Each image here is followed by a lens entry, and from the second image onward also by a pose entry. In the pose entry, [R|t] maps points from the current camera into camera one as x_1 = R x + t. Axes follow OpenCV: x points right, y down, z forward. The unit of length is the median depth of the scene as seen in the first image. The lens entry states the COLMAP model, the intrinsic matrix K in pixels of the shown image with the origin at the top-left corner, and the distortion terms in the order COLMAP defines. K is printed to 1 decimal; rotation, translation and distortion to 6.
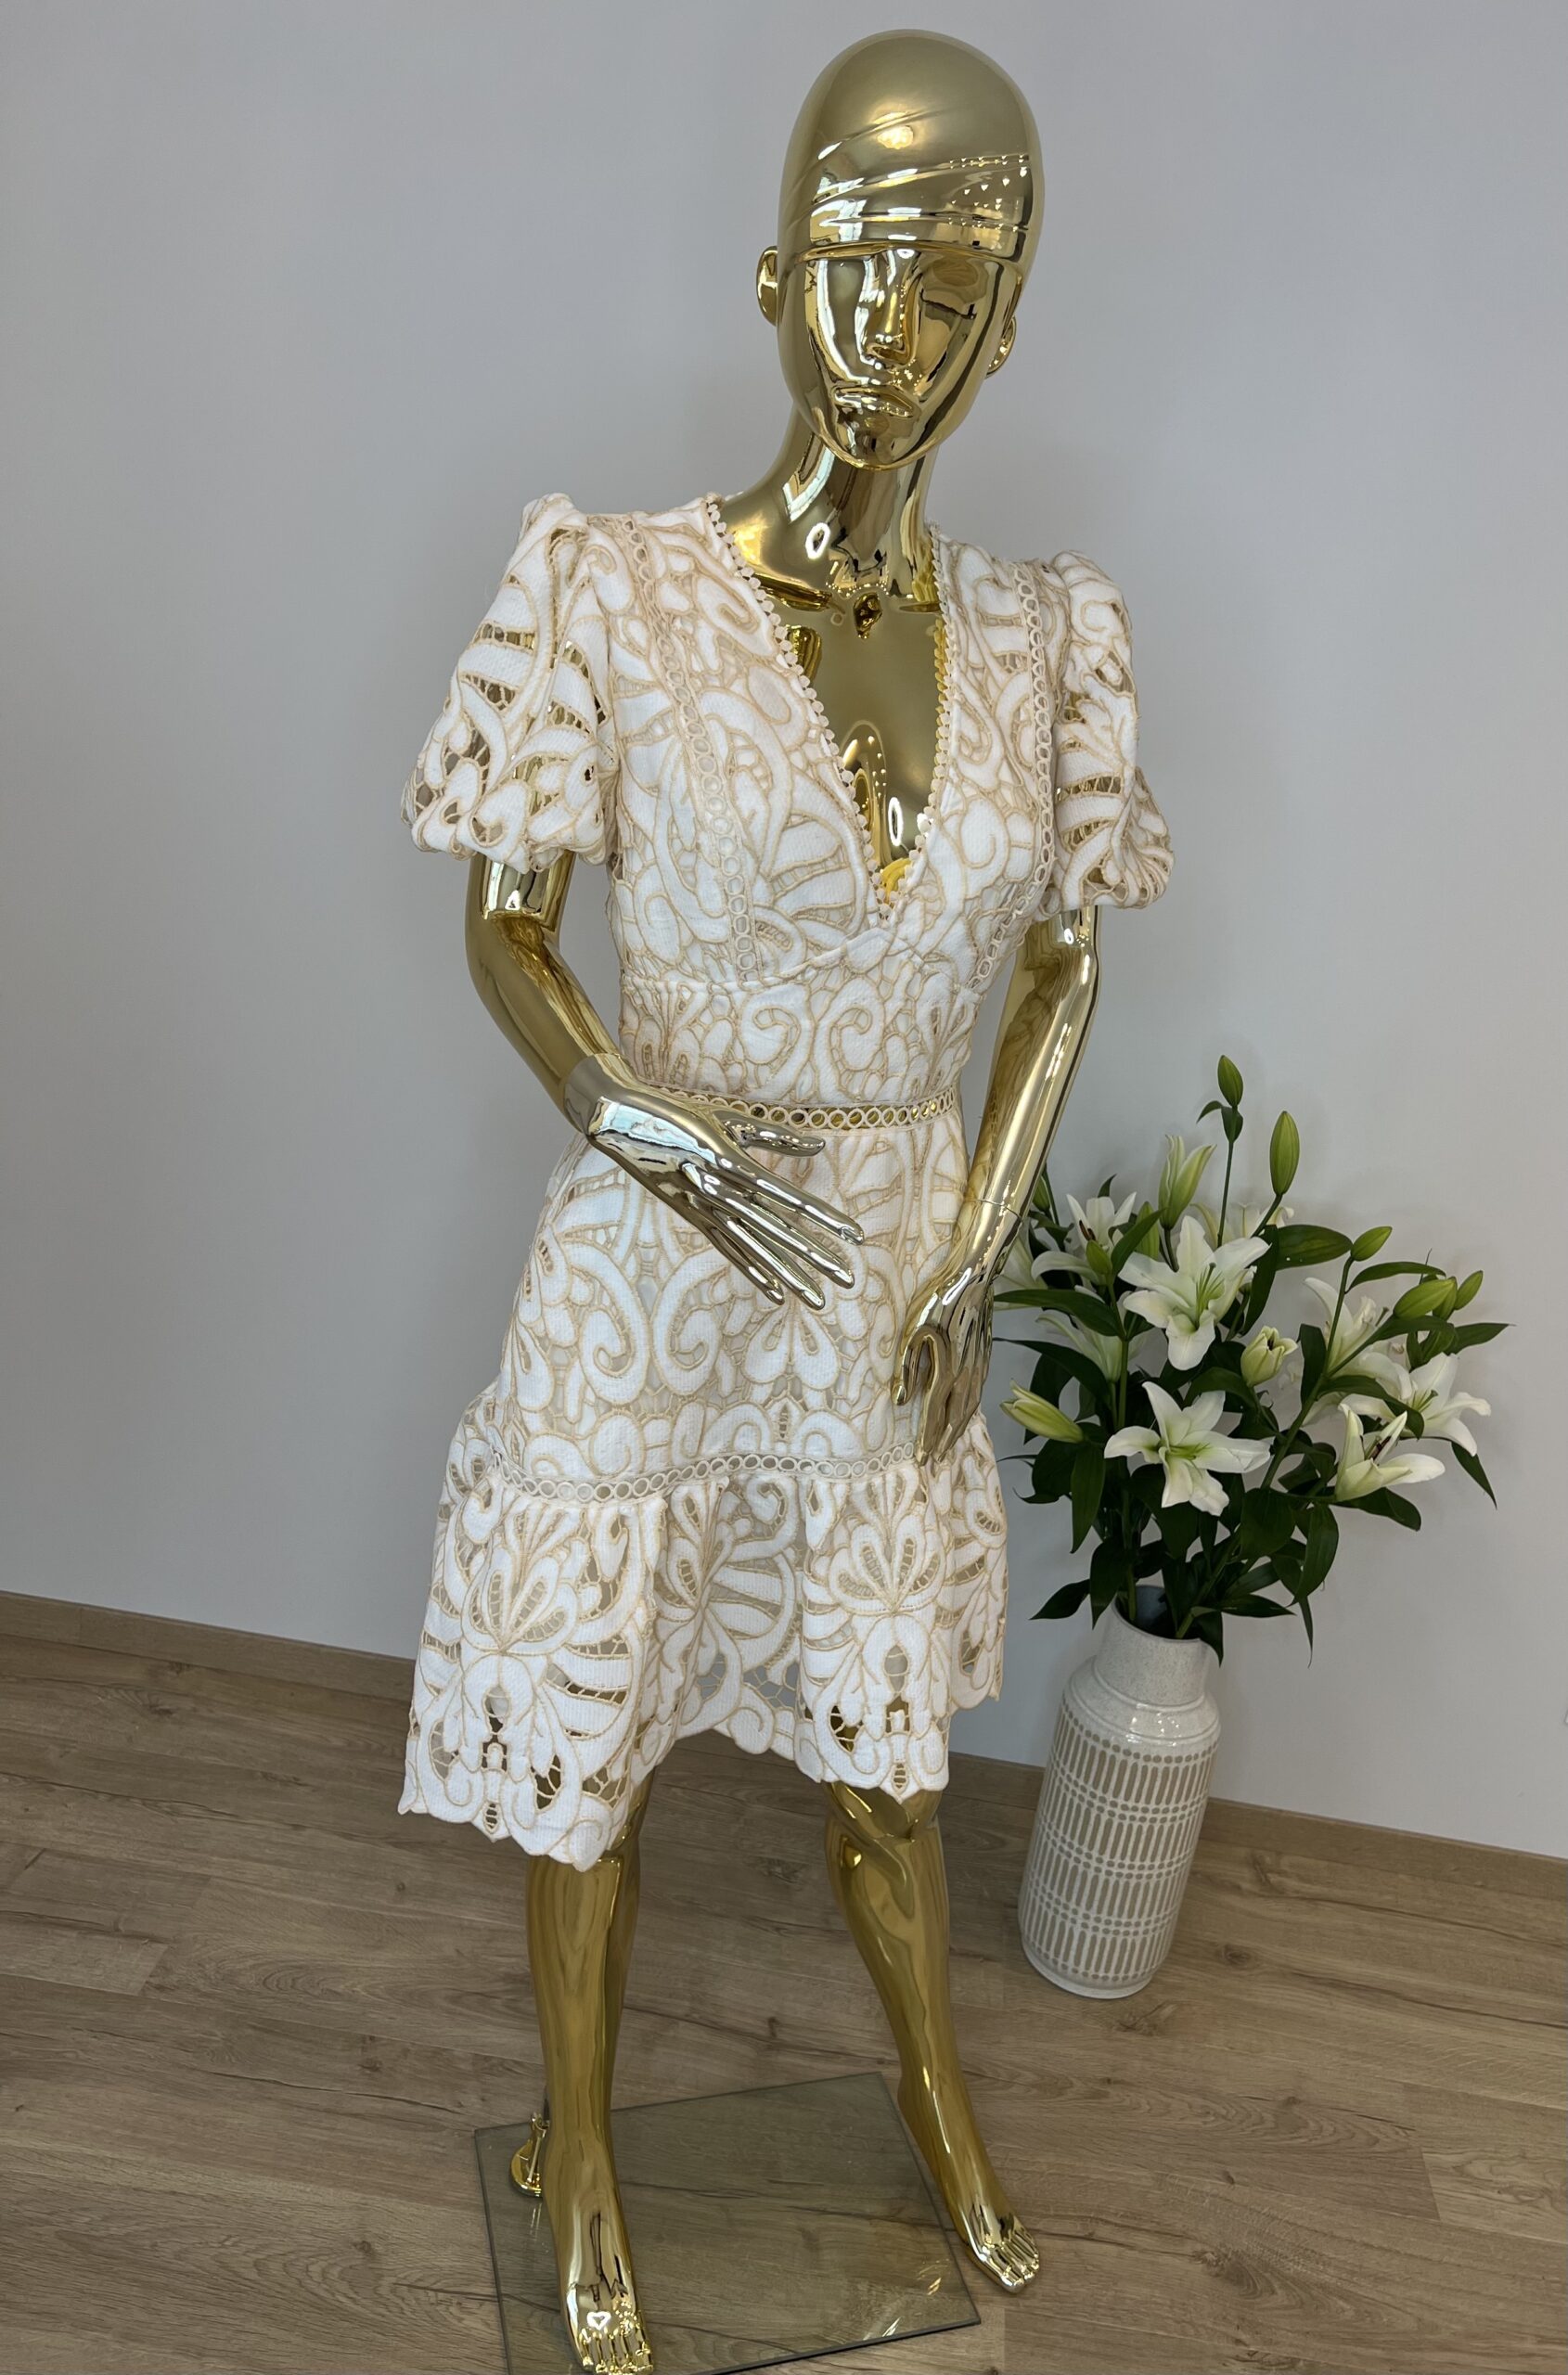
lens RADIAL K [[1816.6, 0, 910.2], [0, 1816.6, 1235.1], [0, 0, 1]] dist [0.039770, -0.085000]
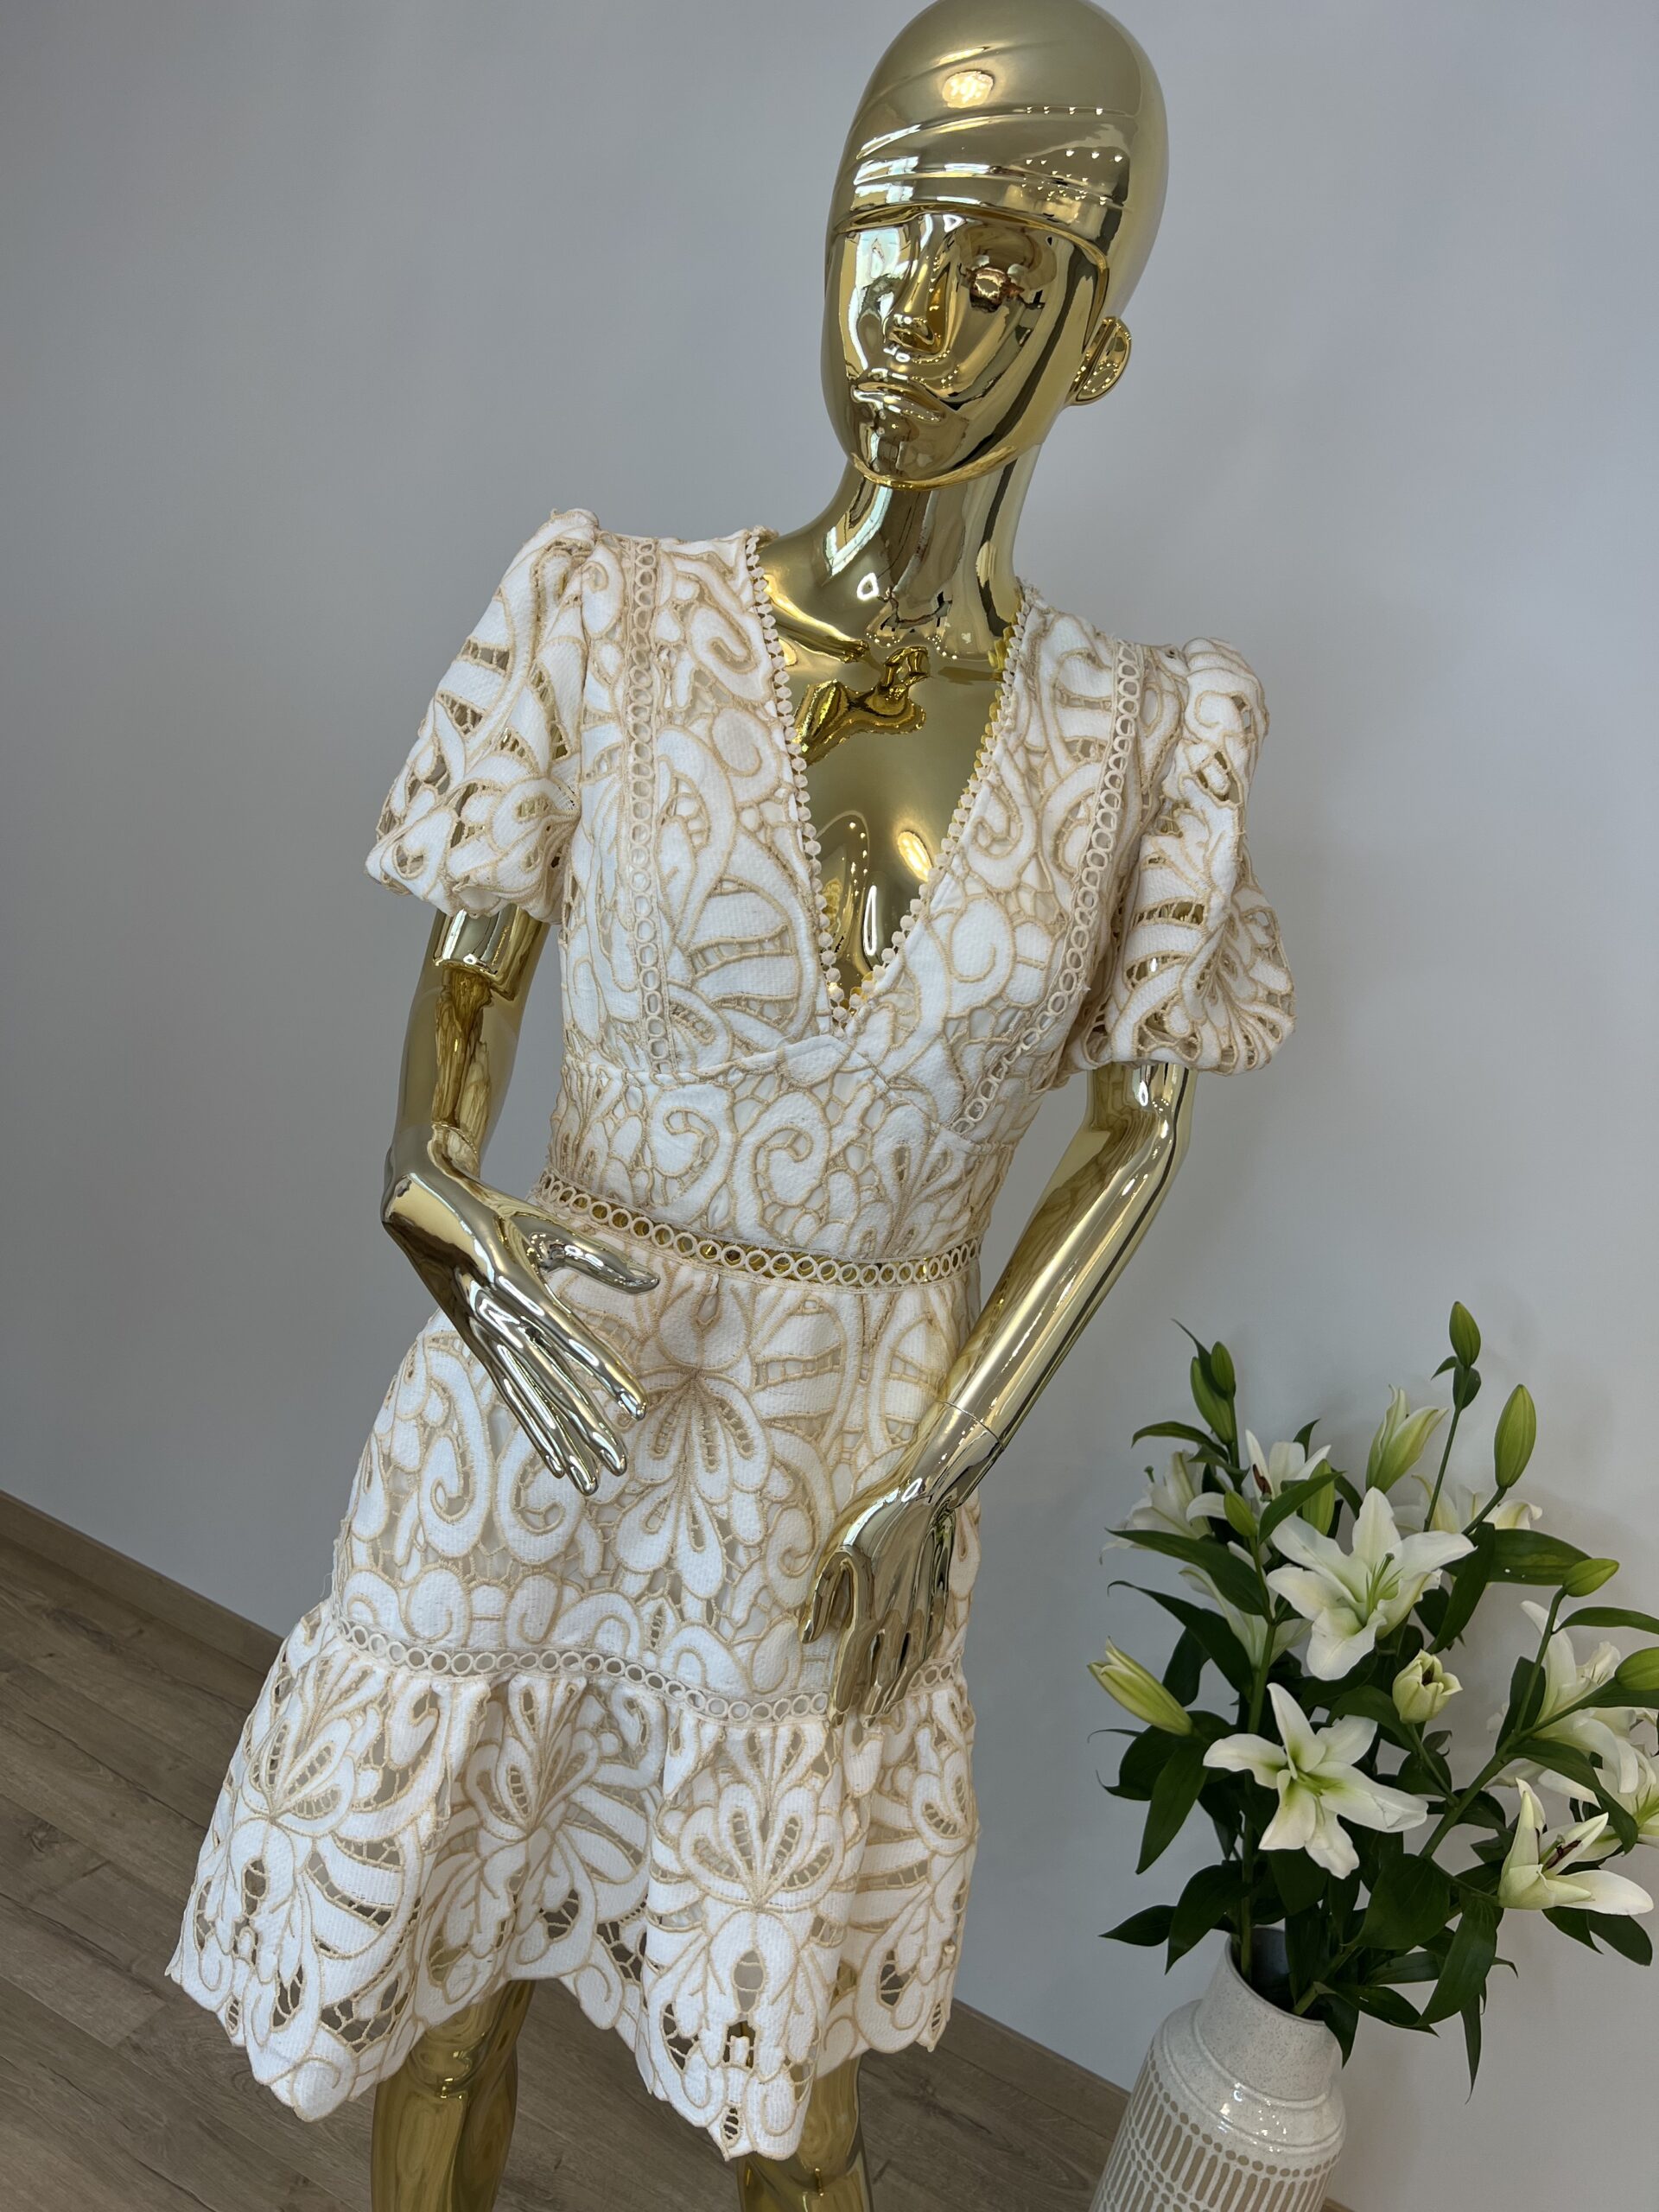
lens RADIAL K [[1697.4, 0, 829.3], [0, 1697.4, 1137.9], [0, 0, 1]] dist [0.083814, -0.143550]
pose [[0.937090, 0.159742, -0.310394, 0.214000], [-0.204806, 0.971631, -0.118271, -0.034045], [0.282696, 0.174401, 0.943222, 0.284211]]
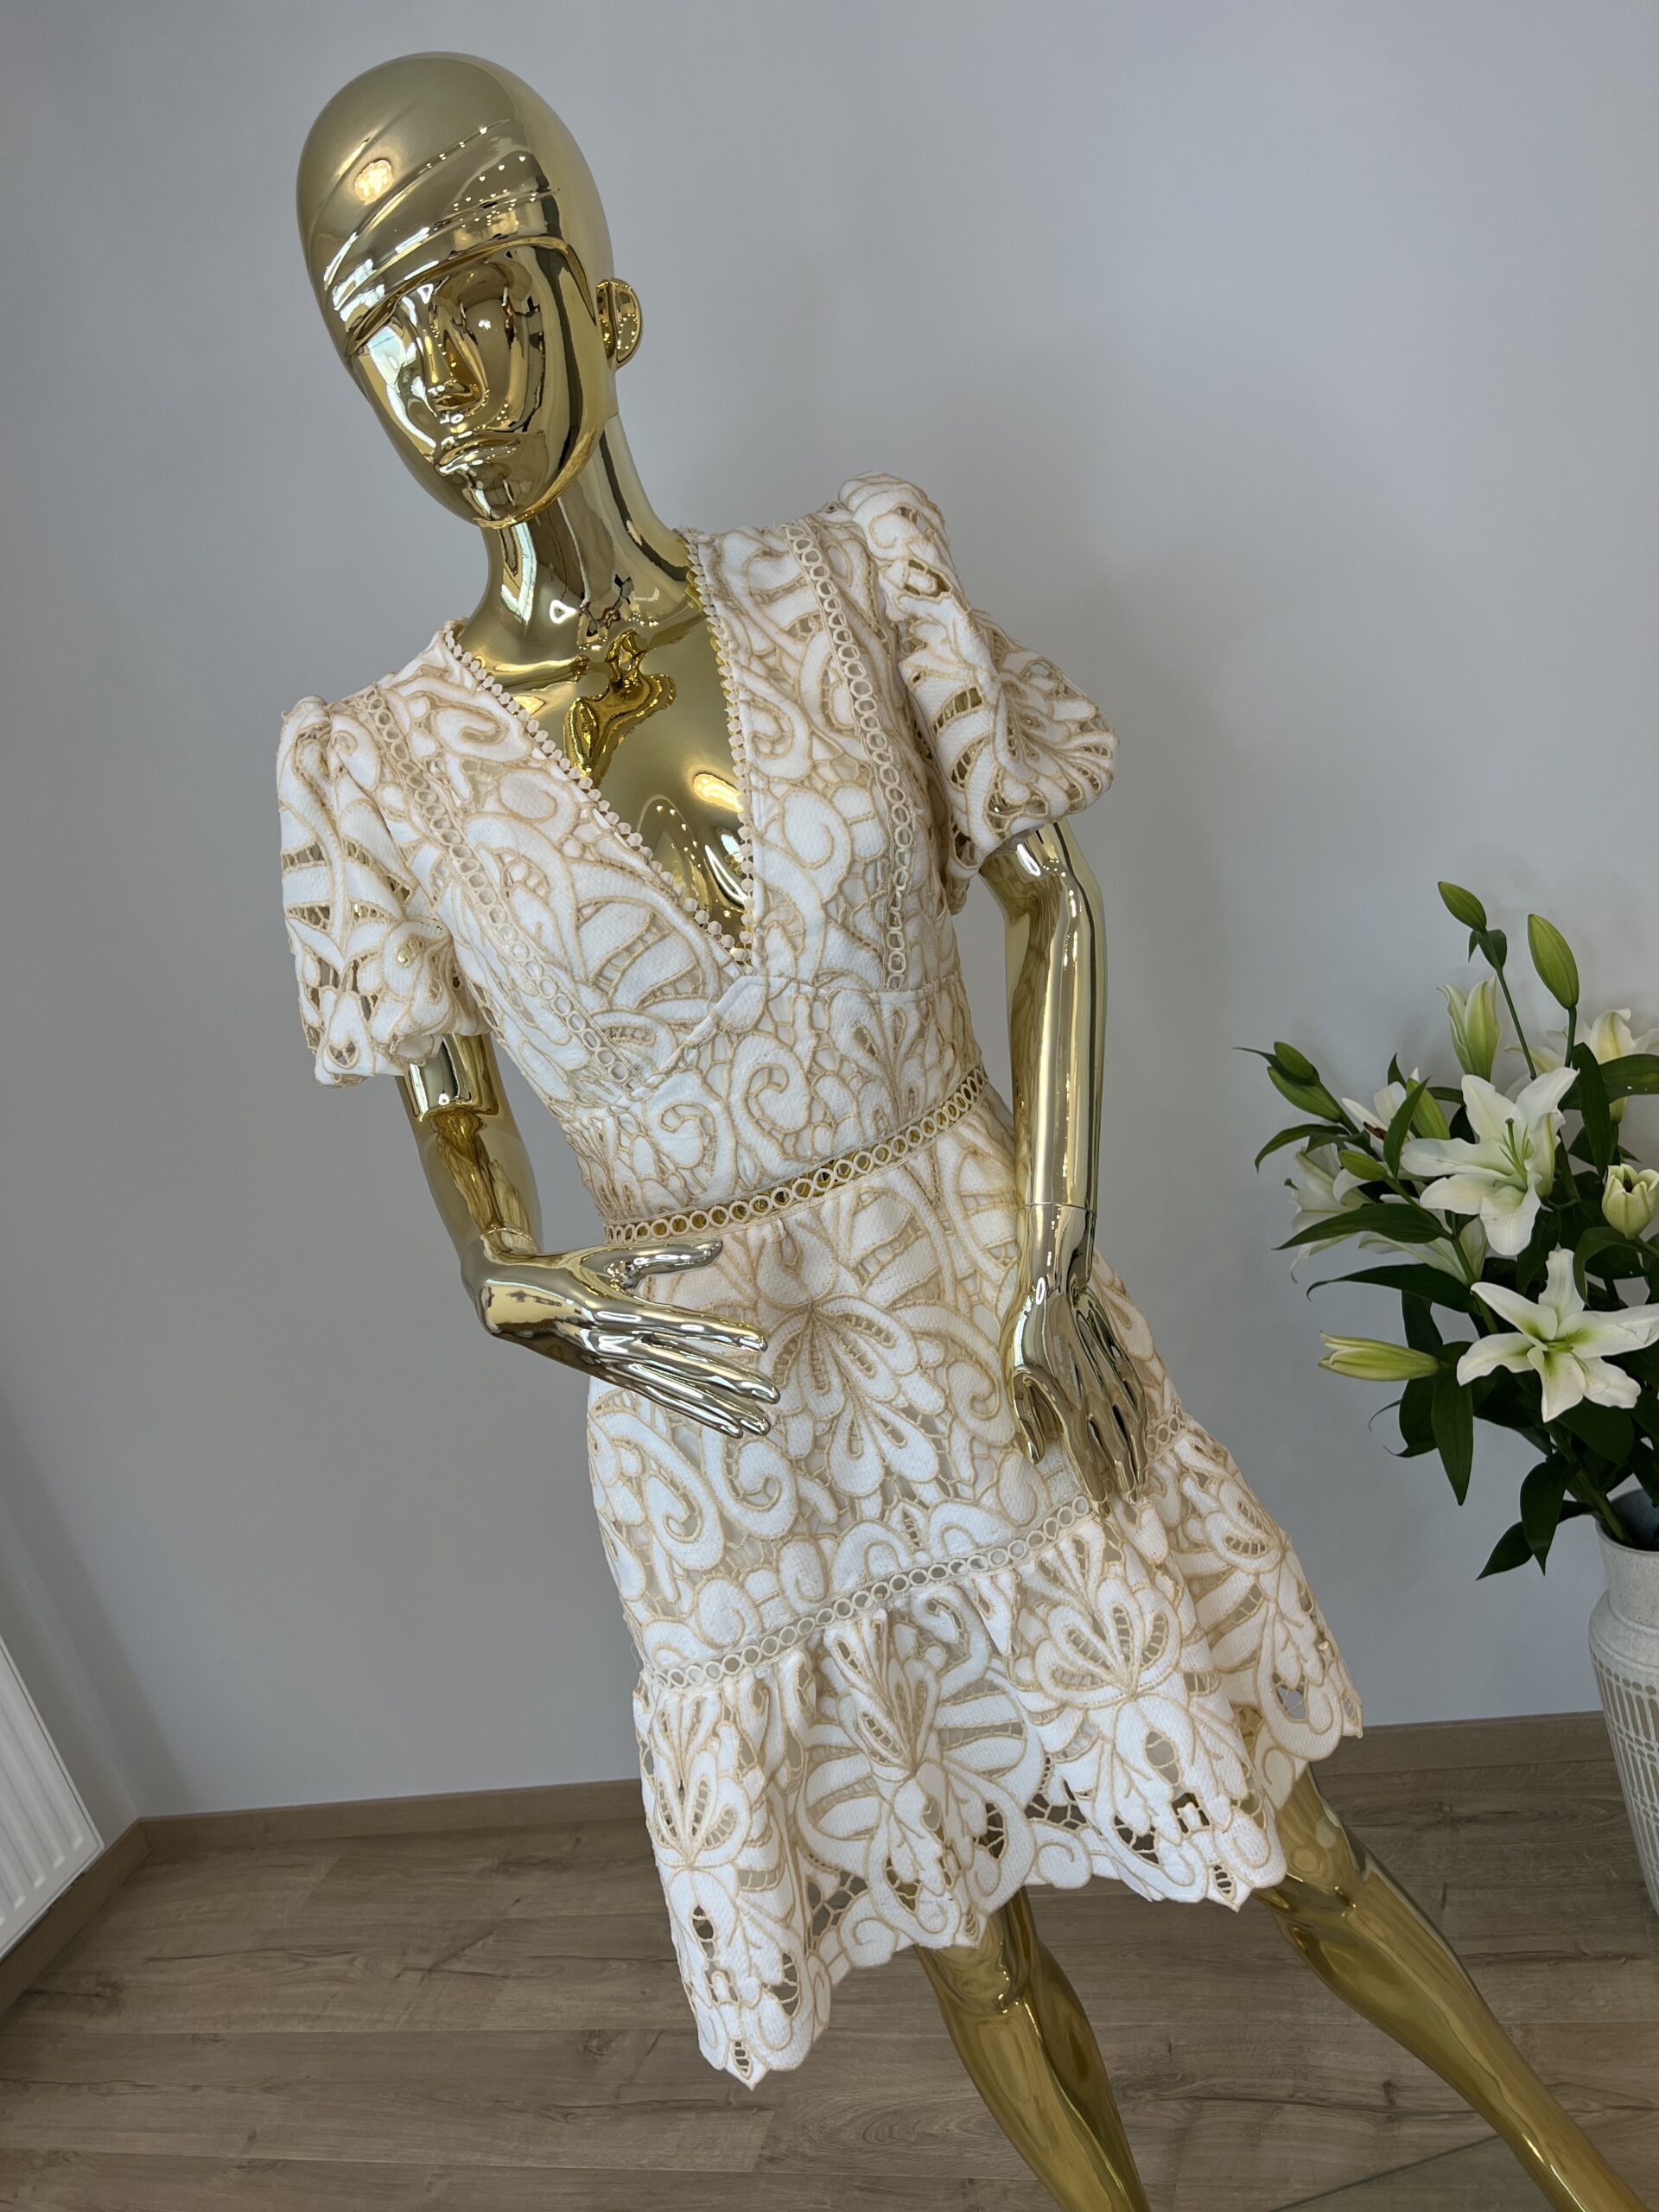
lens RADIAL K [[1683.9, 0, 835.7], [0, 1683.9, 1139.2], [0, 0, 1]] dist [0.060768, -0.095427]
pose [[0.857489, -0.364108, -0.363508, 0.276166], [0.344720, 0.931075, -0.119445, 0.016352], [0.381945, -0.022886, 0.923902, 0.251460]]
